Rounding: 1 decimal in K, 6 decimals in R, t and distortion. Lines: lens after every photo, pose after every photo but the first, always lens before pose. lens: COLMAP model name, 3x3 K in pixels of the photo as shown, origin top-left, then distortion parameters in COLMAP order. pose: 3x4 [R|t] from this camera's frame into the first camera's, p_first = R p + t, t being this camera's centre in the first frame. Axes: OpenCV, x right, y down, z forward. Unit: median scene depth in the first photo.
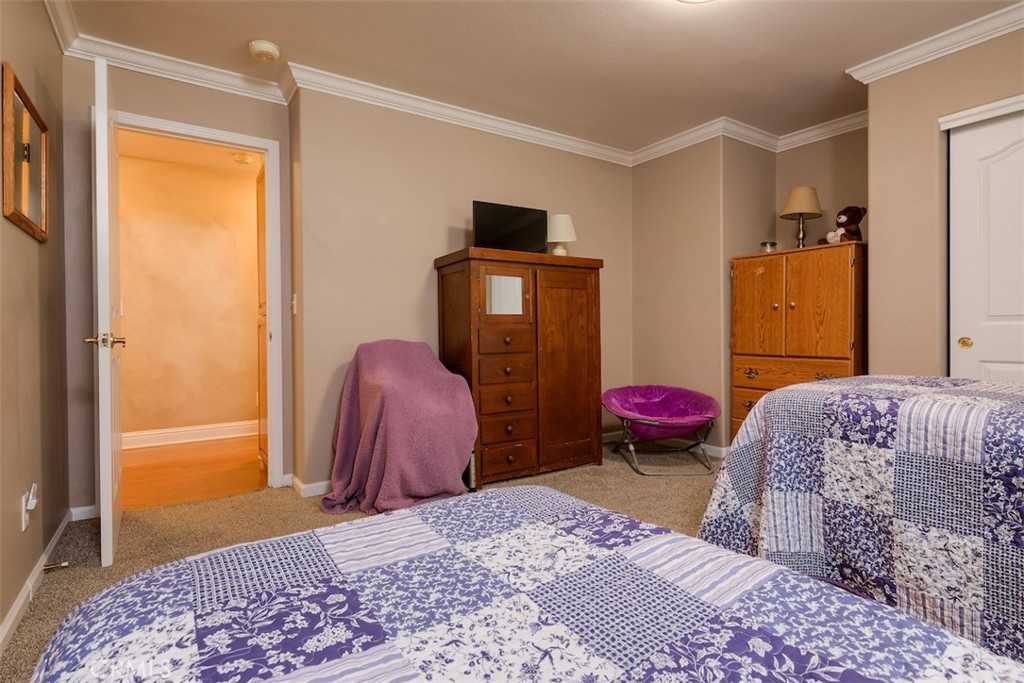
lens RADIAL K [[515.2, 0, 513.6], [0, 515.2, 336.0], [0, 0, 1]] dist [-0.001687, -0.000204]
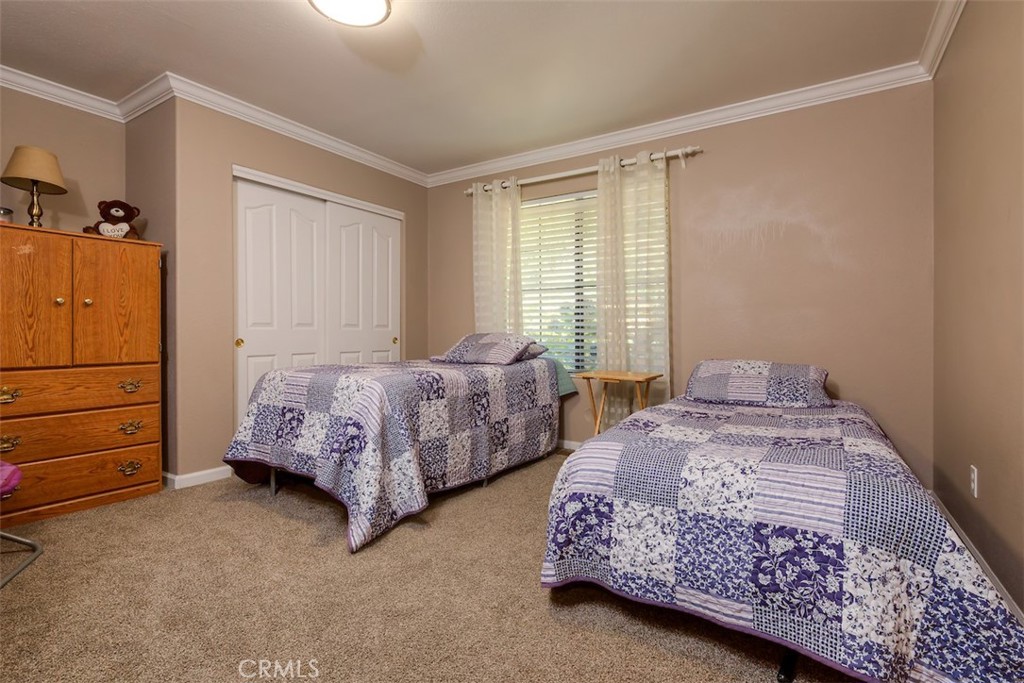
lens RADIAL K [[496.9, 0, 511.8], [0, 496.9, 338.2], [0, 0, 1]] dist [-0.001342, -0.000352]
pose [[-0.411449, -0.000380, 0.911433, -0.460552], [0.014002, 0.999879, 0.006738, 0.000751], [-0.911325, 0.015534, -0.411394, 0.732684]]
